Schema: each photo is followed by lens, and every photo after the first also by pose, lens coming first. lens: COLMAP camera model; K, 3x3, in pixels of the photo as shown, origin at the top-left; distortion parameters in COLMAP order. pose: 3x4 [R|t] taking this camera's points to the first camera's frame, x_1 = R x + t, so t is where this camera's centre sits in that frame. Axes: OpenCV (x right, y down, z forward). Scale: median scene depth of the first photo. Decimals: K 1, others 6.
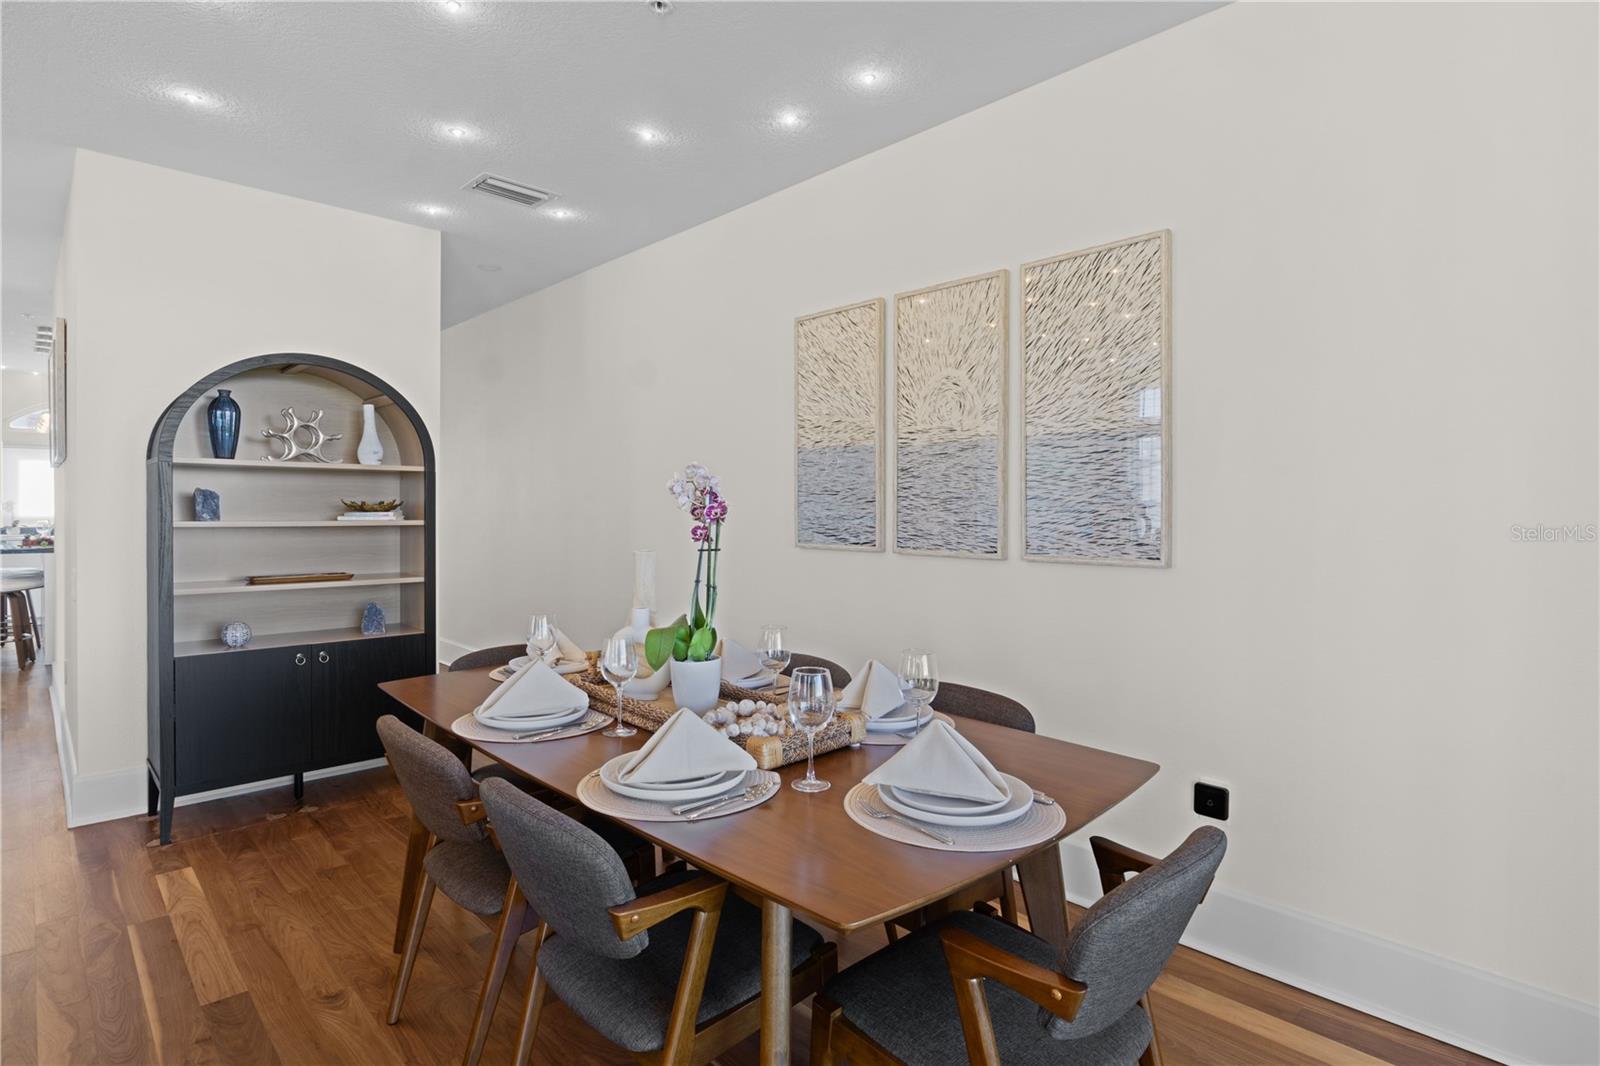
lens RADIAL K [[809.6, 0, 793.6], [0, 809.6, 517.3], [0, 0, 1]] dist [-0.004420, -0.001320]
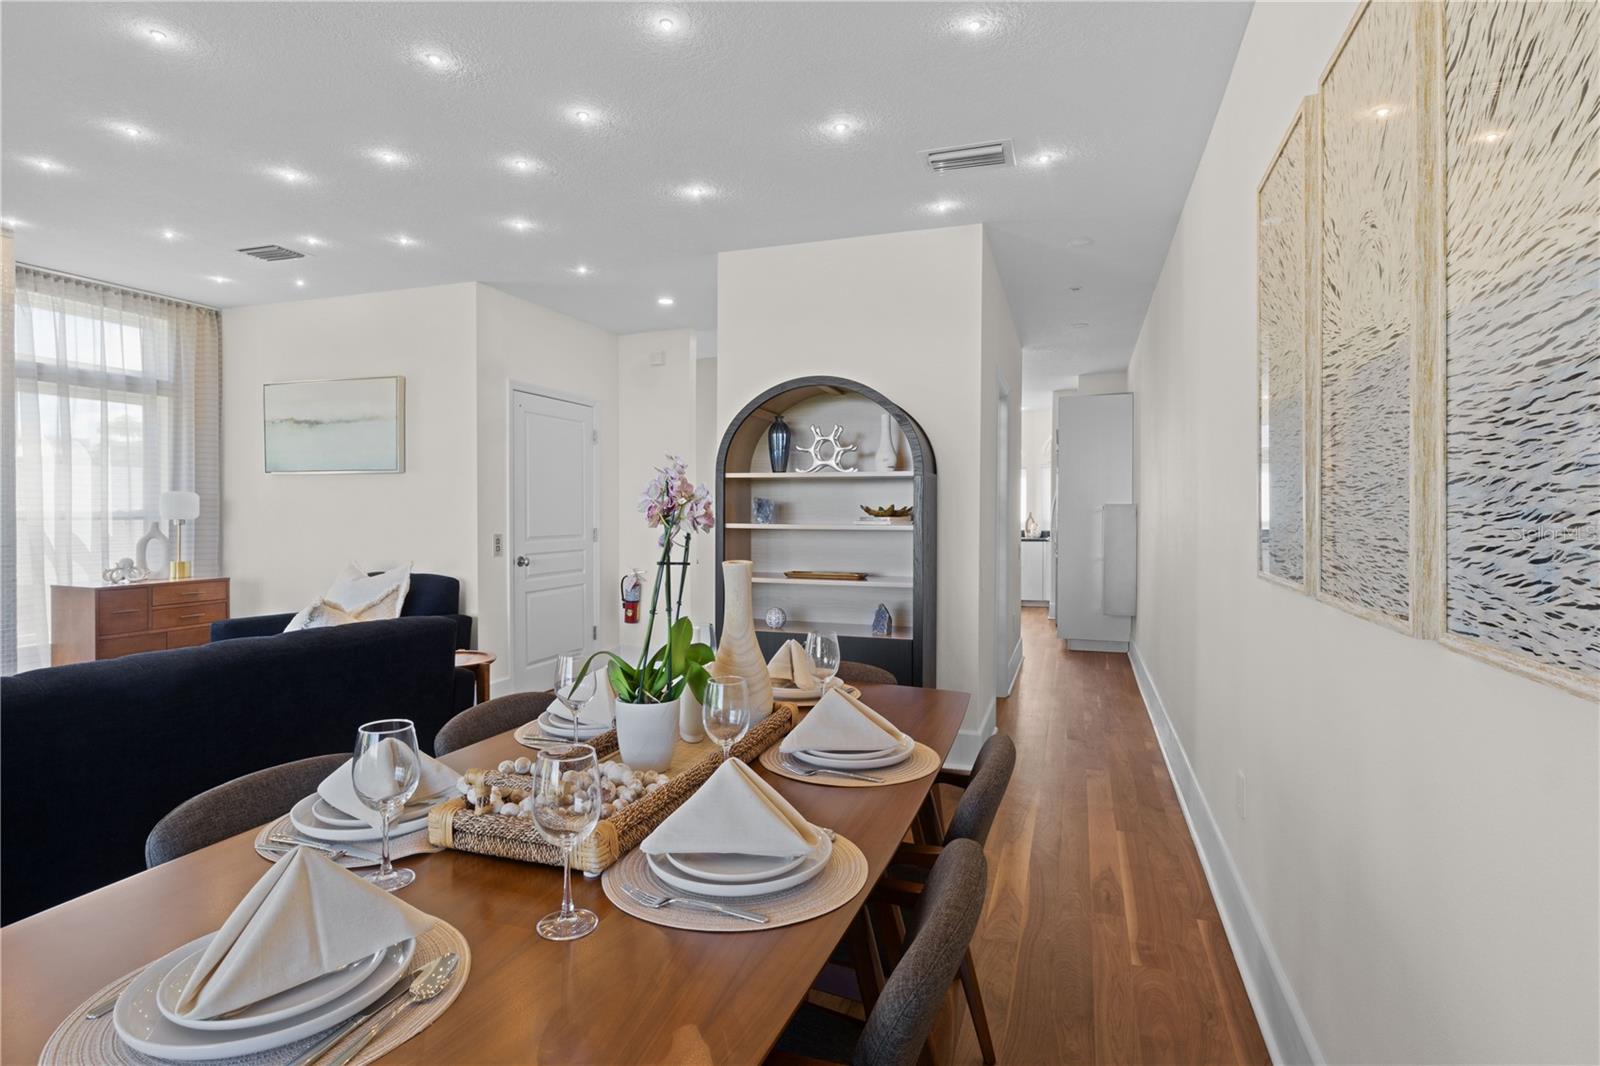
lens RADIAL K [[809.6, 0, 798.4], [0, 809.6, 521.9], [0, 0, 1]] dist [-0.004420, -0.001320]
pose [[0.462207, 0.007404, -0.886741, 0.430244], [-0.012037, 0.999925, 0.002075, -0.001751], [0.886690, 0.009715, 0.462262, 0.508725]]
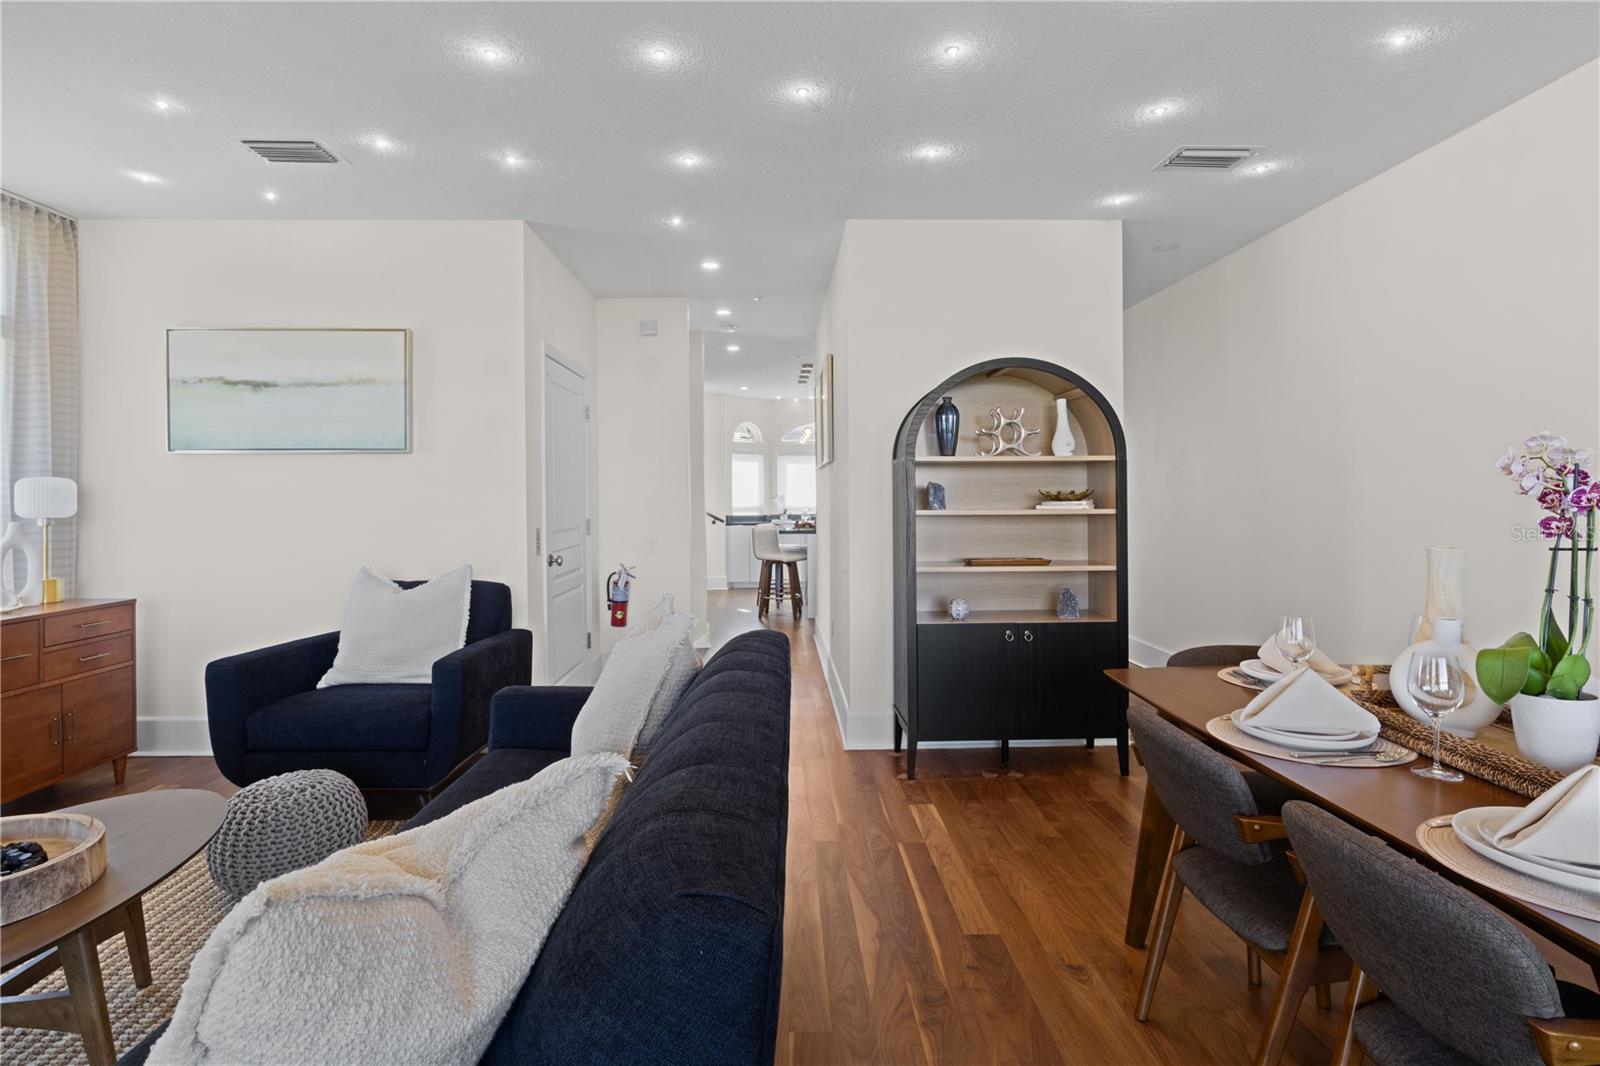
lens RADIAL K [[809.6, 0, 801.6], [0, 809.6, 494.9], [0, 0, 1]] dist [-0.004420, -0.001320]
pose [[0.747144, -0.012284, -0.664549, -0.097406], [0.003356, 0.999886, -0.014708, -0.000607], [0.664654, 0.008759, 0.747100, -0.011054]]
